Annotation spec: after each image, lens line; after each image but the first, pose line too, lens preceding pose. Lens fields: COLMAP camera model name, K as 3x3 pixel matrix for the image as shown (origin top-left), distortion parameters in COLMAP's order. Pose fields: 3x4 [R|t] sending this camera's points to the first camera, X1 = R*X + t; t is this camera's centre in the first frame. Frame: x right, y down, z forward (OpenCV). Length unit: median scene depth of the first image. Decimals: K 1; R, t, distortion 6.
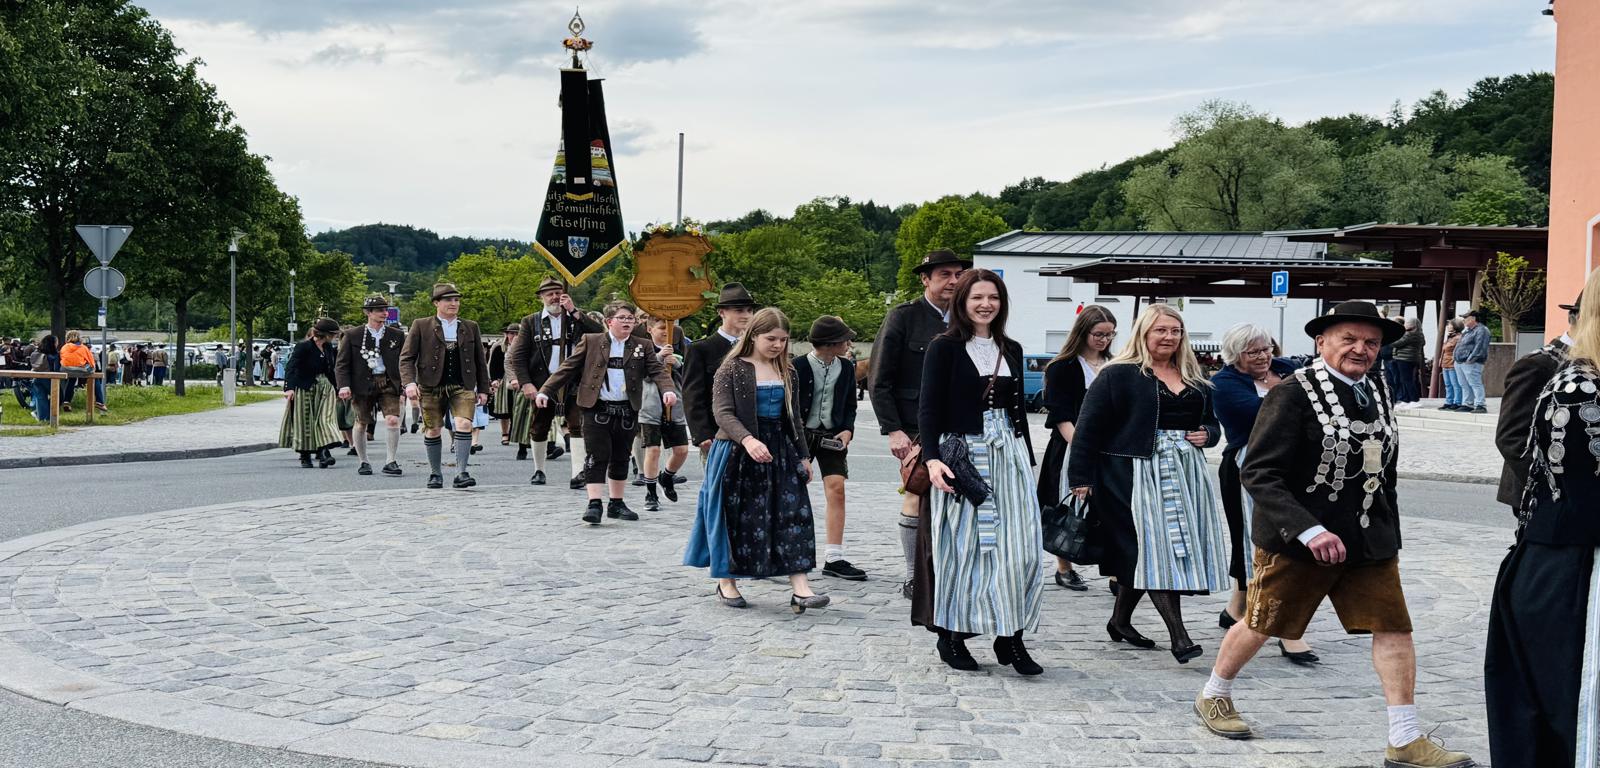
lens RADIAL K [[1787.5, 0, 800.6], [0, 1787.5, 404.2], [0, 0, 1]] dist [0.090169, 0.000000]
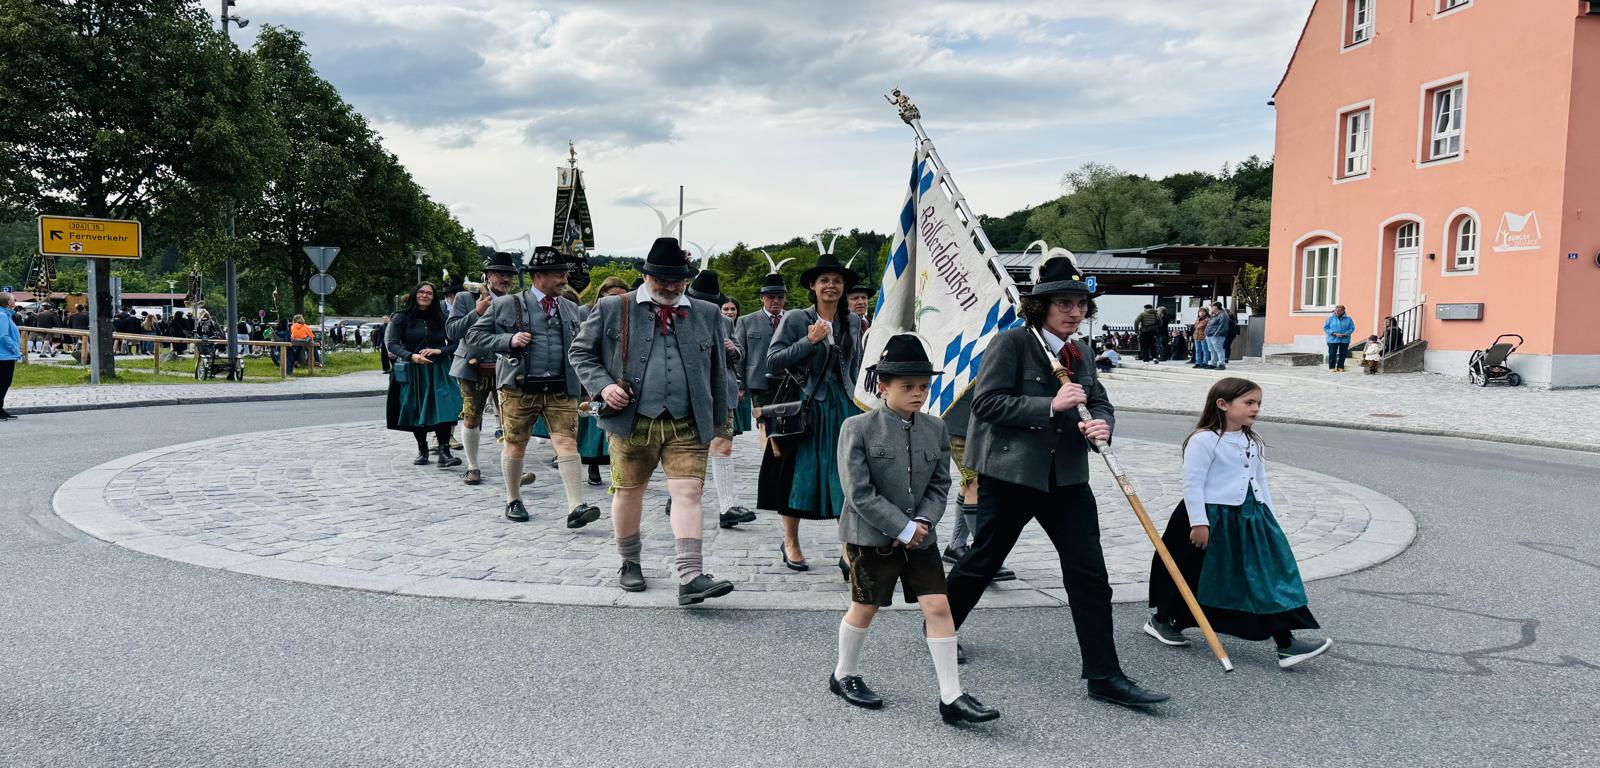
lens RADIAL K [[1181.3, 0, 798.8], [0, 1181.3, 409.3], [0, 0, 1]] dist [0.076758, -0.106245]
pose [[0.999707, 0.001983, -0.024123, 0.034382], [-0.001100, 0.999331, 0.036560, 0.001161], [0.024179, -0.036523, 0.999040, -0.006228]]
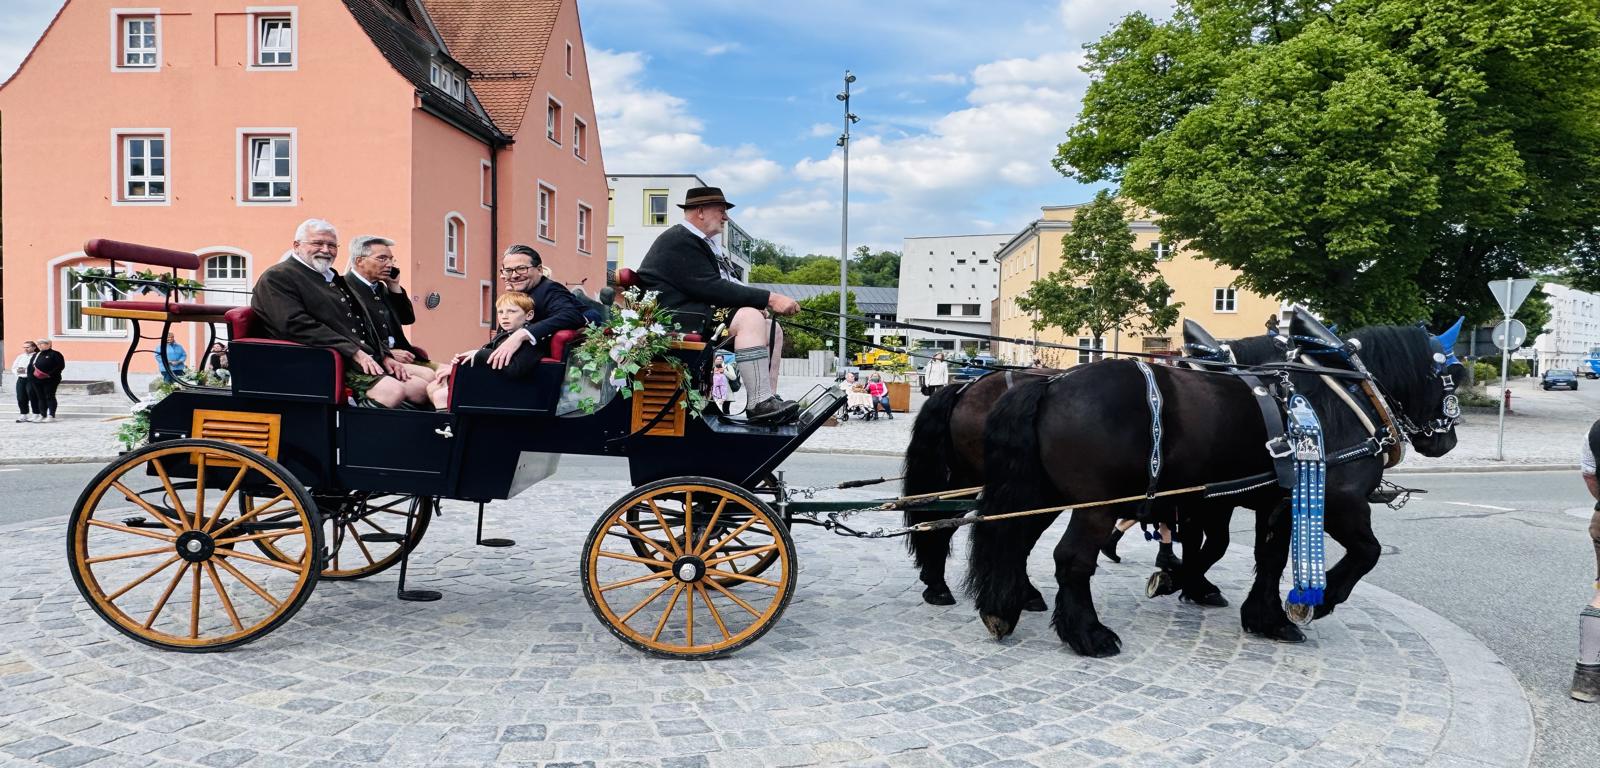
lens RADIAL K [[1045.1, 0, 803.6], [0, 1045.1, 401.1], [0, 0, 1]] dist [-0.011781, 0.008410]
pose [[0.250690, -0.055748, 0.966461, -0.143507], [0.027251, 0.998351, 0.050519, -0.013599], [-0.967684, 0.013672, 0.251796, 0.176597]]
